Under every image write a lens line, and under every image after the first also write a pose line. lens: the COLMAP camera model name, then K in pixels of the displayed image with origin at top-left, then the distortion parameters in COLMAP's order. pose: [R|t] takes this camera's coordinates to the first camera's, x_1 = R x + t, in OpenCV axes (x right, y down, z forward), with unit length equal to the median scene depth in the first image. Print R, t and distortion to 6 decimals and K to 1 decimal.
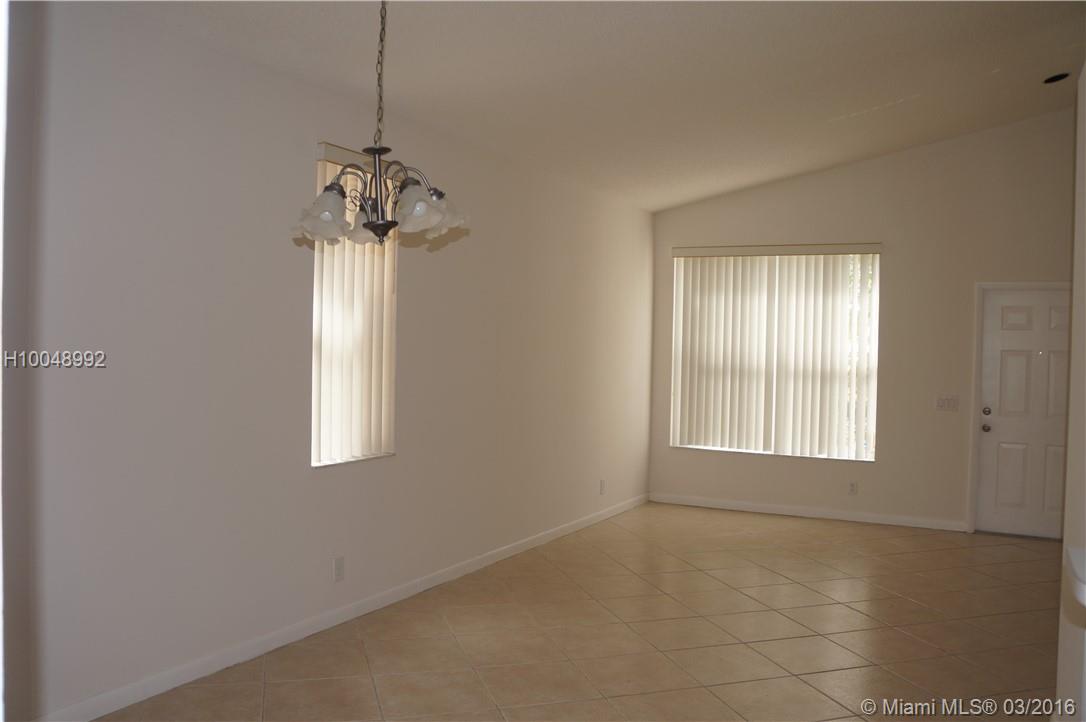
lens RADIAL K [[871.8, 0, 530.1], [0, 871.8, 359.1], [0, 0, 1]] dist [-0.207785, 0.138689]
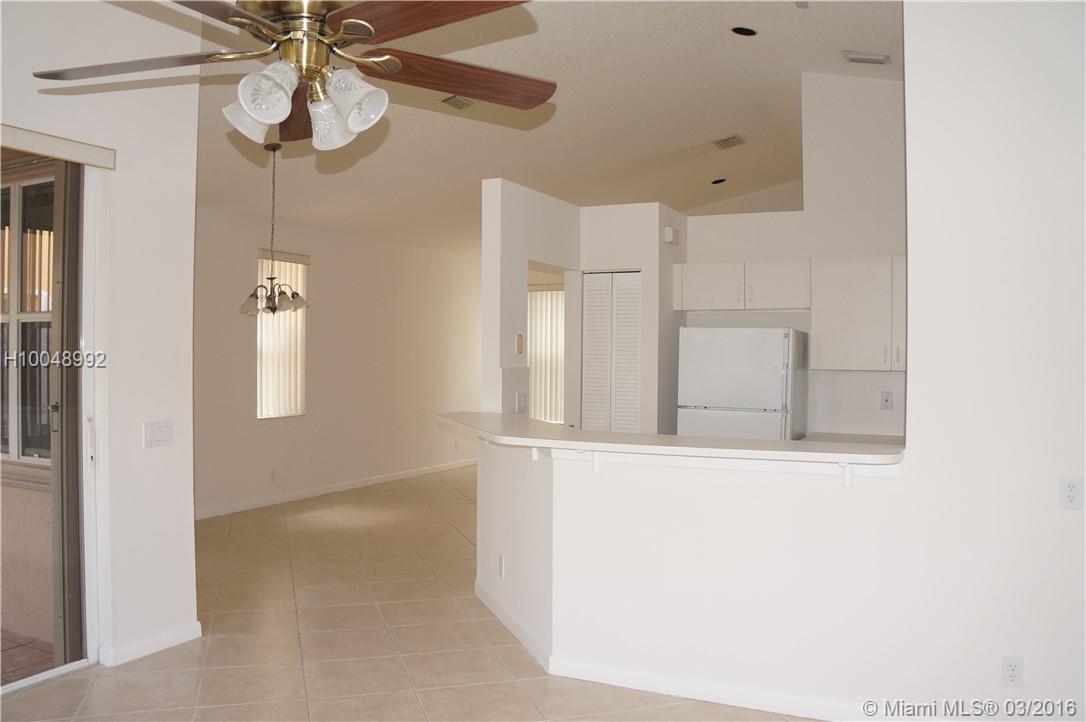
lens RADIAL K [[871.8, 0, 530.1], [0, 871.8, 359.1], [0, 0, 1]] dist [-0.207785, 0.138689]
pose [[0.999636, -0.015373, 0.022178, 0.174639], [0.015564, 0.999843, -0.008500, 0.010107], [-0.022044, 0.008842, 0.999718, -0.512167]]
